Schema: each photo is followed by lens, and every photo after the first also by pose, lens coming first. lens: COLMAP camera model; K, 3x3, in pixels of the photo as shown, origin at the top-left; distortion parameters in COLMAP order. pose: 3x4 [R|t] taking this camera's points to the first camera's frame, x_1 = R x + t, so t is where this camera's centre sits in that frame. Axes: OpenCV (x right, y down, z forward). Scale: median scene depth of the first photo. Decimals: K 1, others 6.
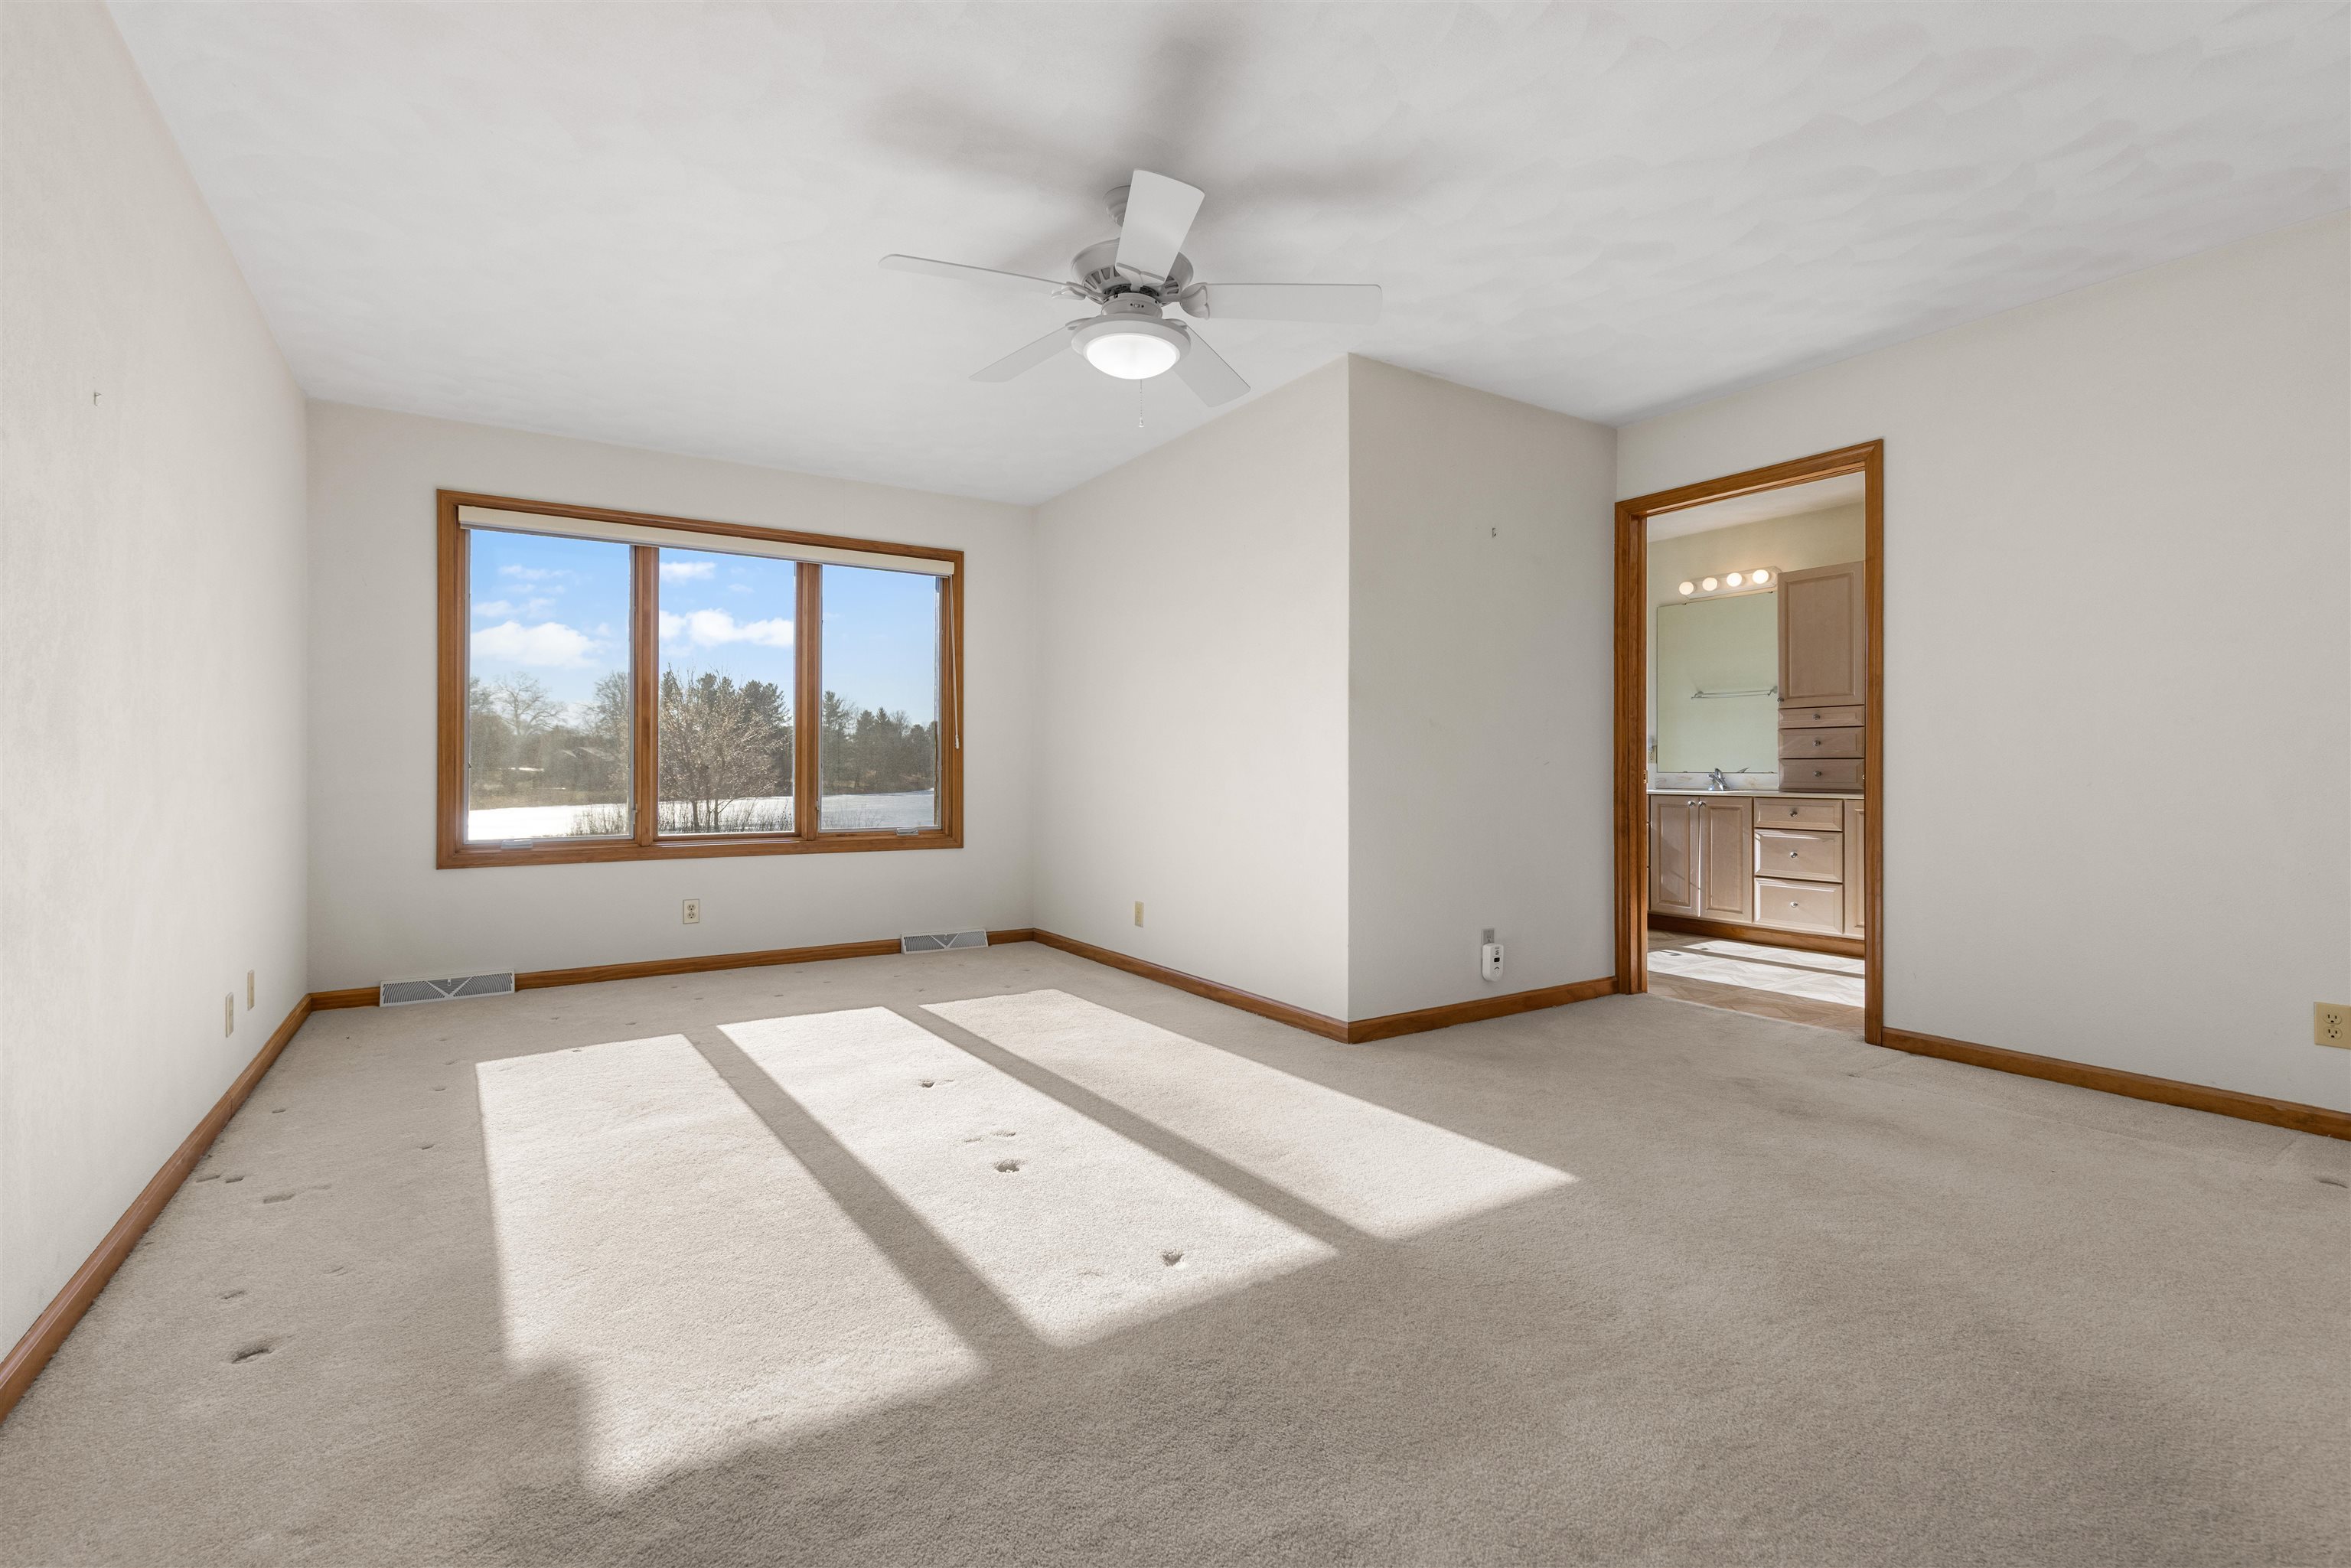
lens RADIAL K [[1058.2, 0, 1166.8], [0, 1058.2, 762.3], [0, 0, 1]] dist [0.002464, -0.000615]
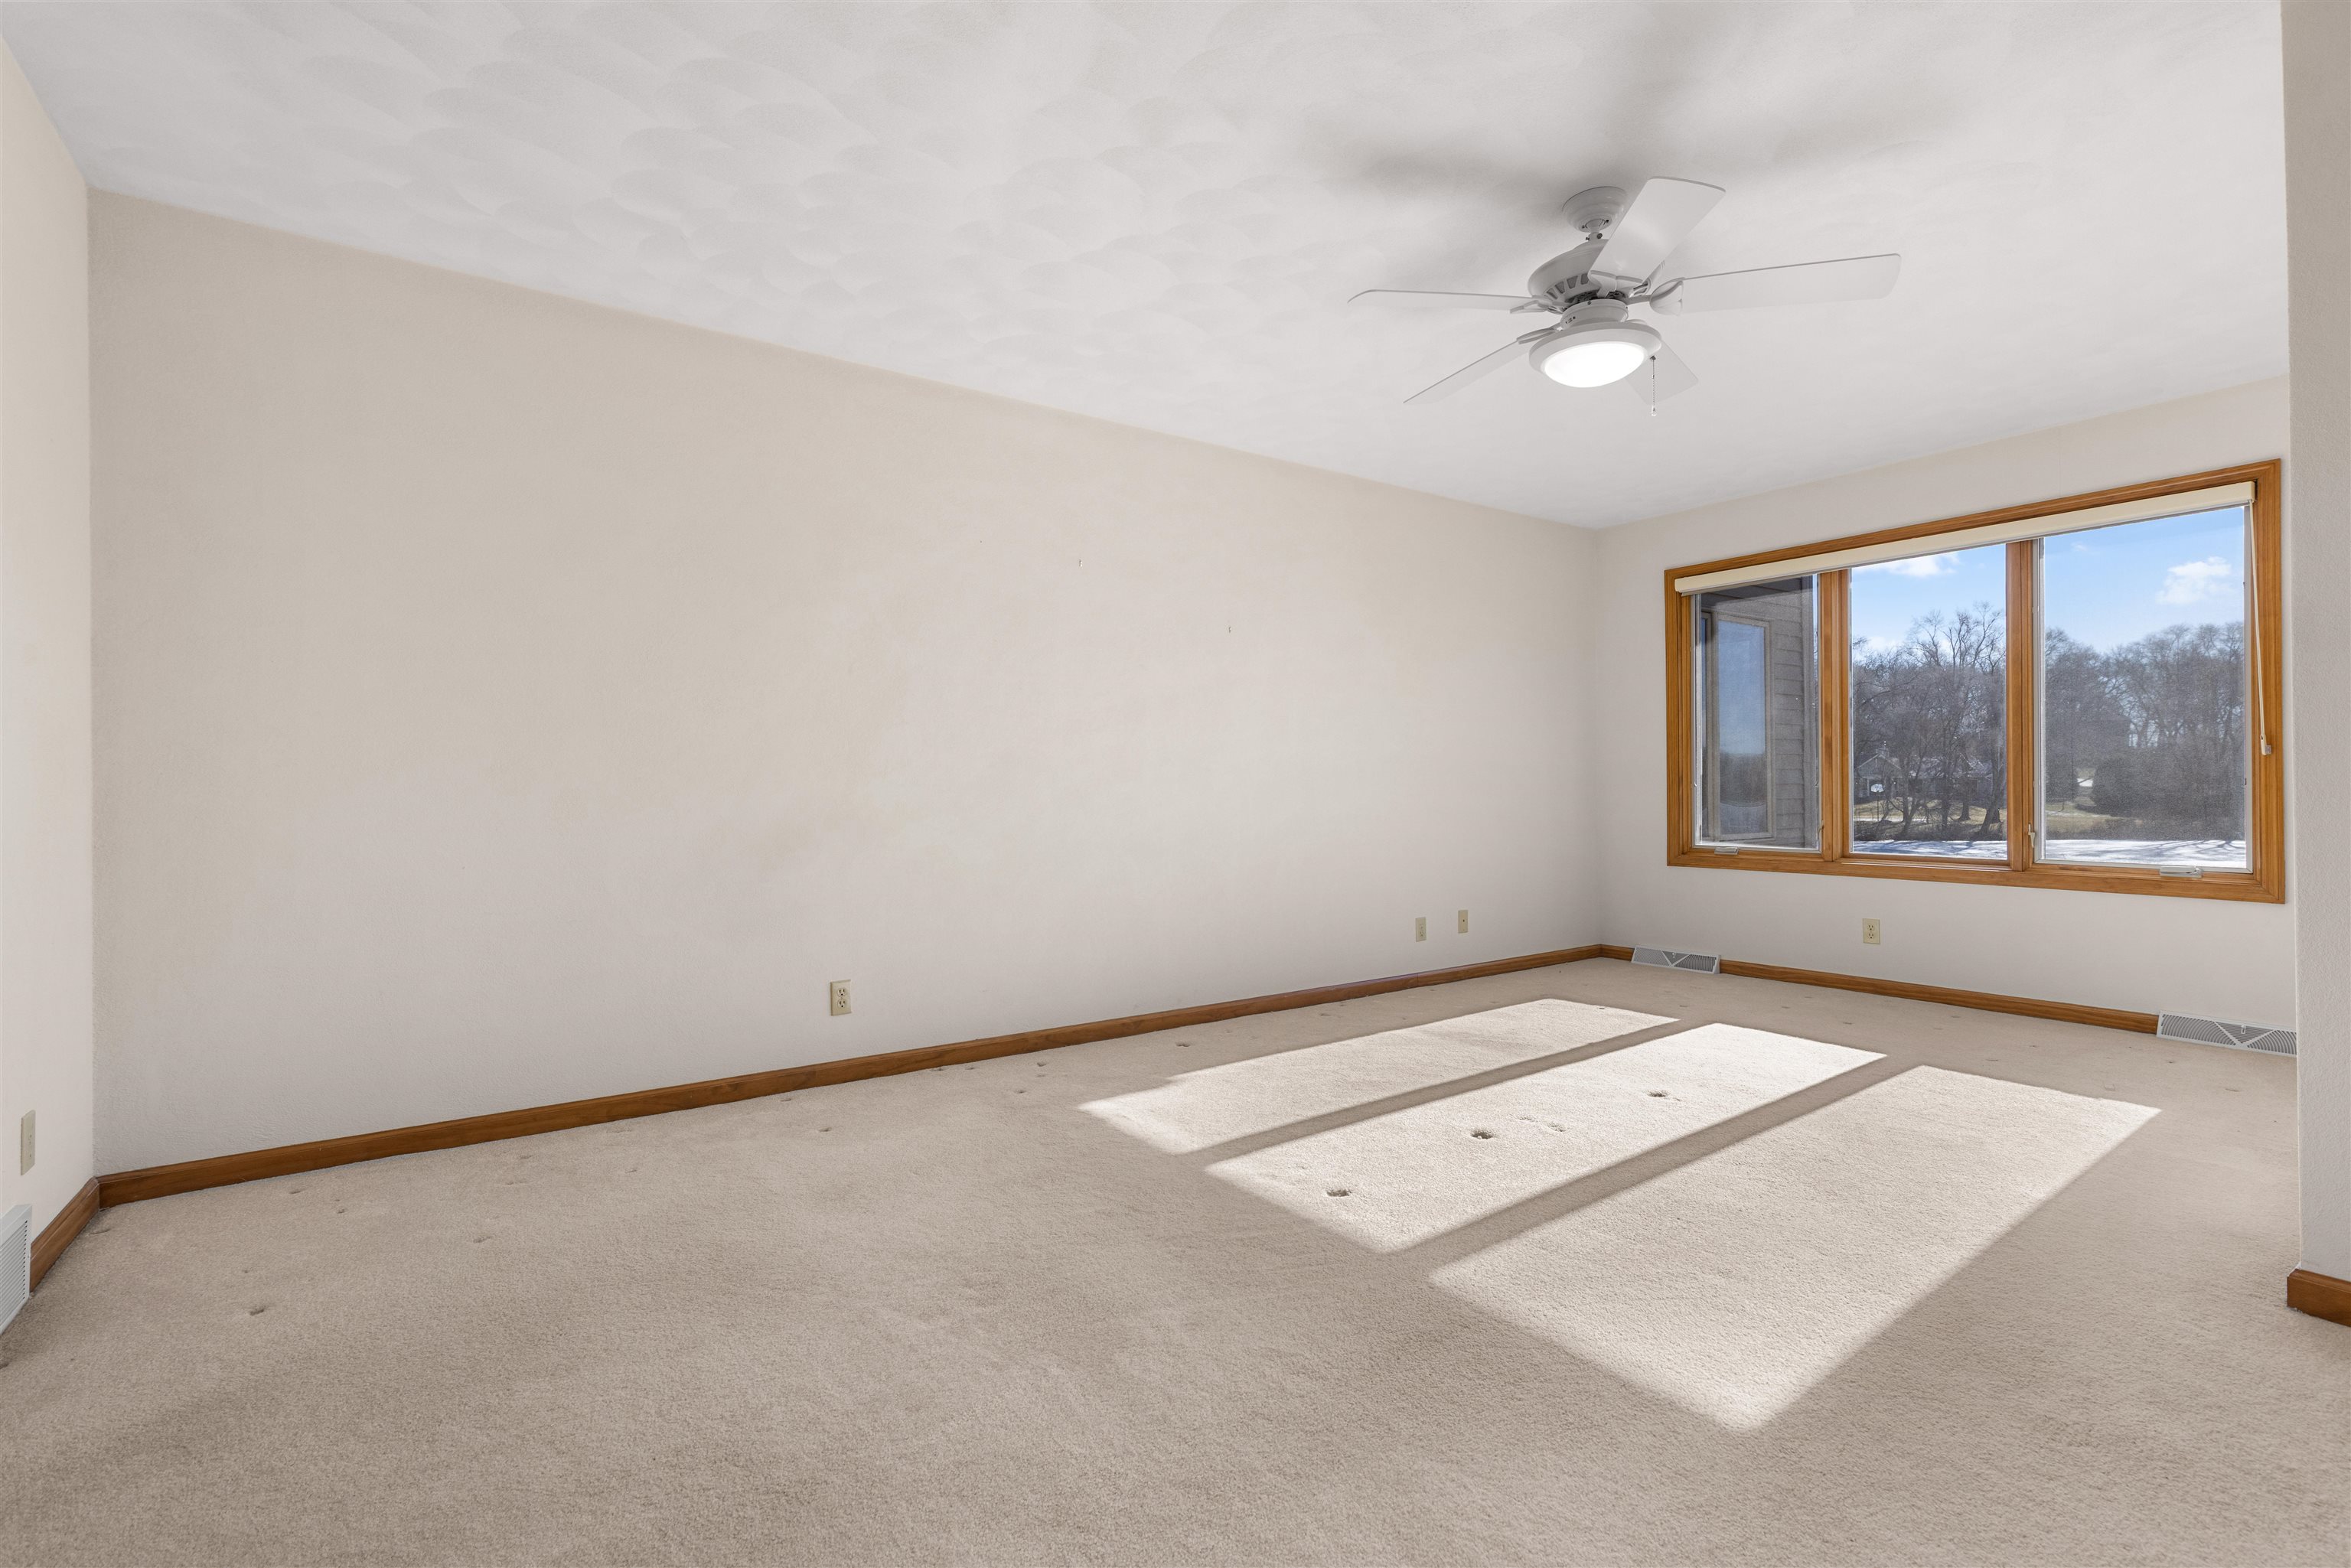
lens RADIAL K [[1058.2, 0, 1196.2], [0, 1058.2, 780.6], [0, 0, 1]] dist [0.002464, -0.000615]
pose [[0.070399, -0.005778, -0.997502, 0.530259], [0.009146, 0.999945, -0.005147, 0.000012], [0.997477, -0.008761, 0.070447, 0.329875]]
